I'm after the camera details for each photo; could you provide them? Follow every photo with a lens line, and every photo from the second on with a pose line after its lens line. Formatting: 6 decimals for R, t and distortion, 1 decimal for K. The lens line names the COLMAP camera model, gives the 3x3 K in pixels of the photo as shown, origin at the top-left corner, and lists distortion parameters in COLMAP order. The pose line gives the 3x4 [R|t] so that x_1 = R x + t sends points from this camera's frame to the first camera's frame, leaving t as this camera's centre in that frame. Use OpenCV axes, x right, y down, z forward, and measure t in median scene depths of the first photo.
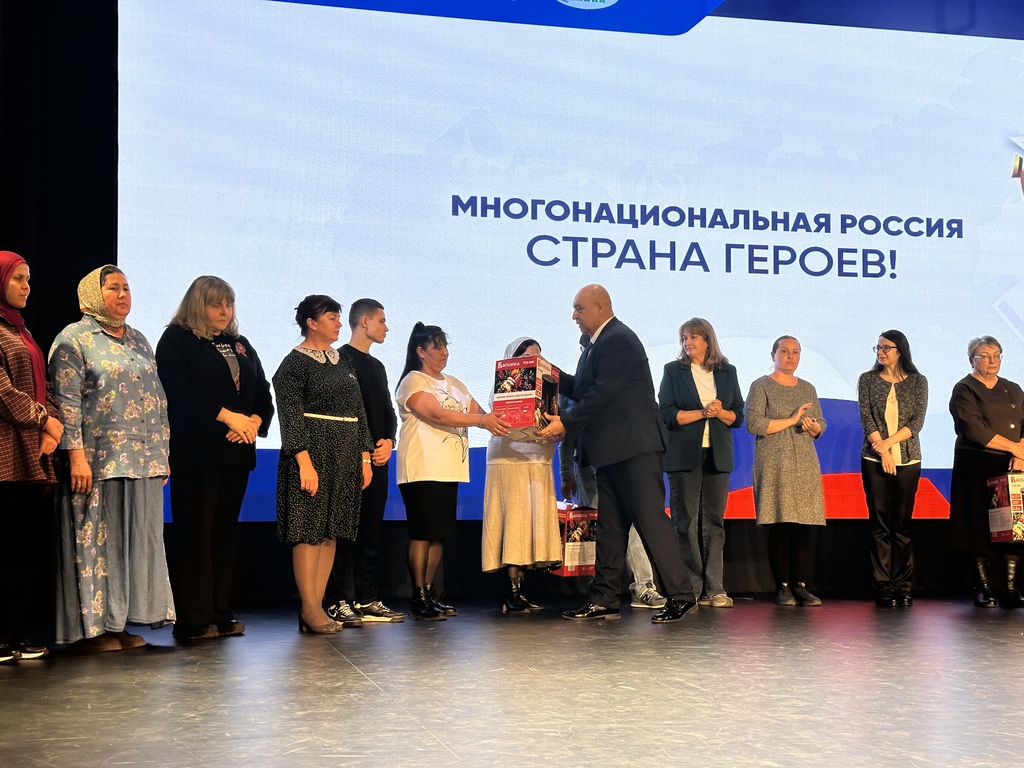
lens RADIAL K [[1458.9, 0, 516.5], [0, 1458.9, 388.3], [0, 0, 1]] dist [0.140795, -0.052603]
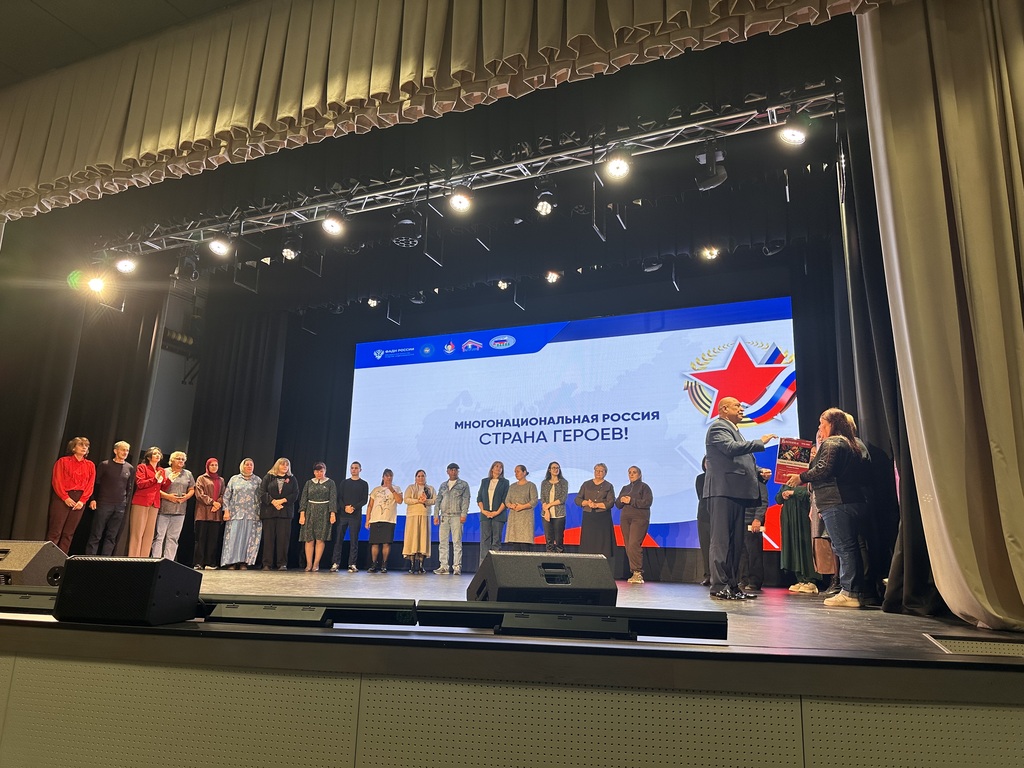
lens RADIAL K [[713.0, 0, 510.4], [0, 713.0, 390.1], [0, 0, 1]] dist [0.059771, -0.005399]
pose [[0.783439, -0.116033, -0.610540, 0.825482], [0.015394, 0.985737, -0.167586, 0.035242], [0.621278, 0.121895, 0.774051, 0.008530]]
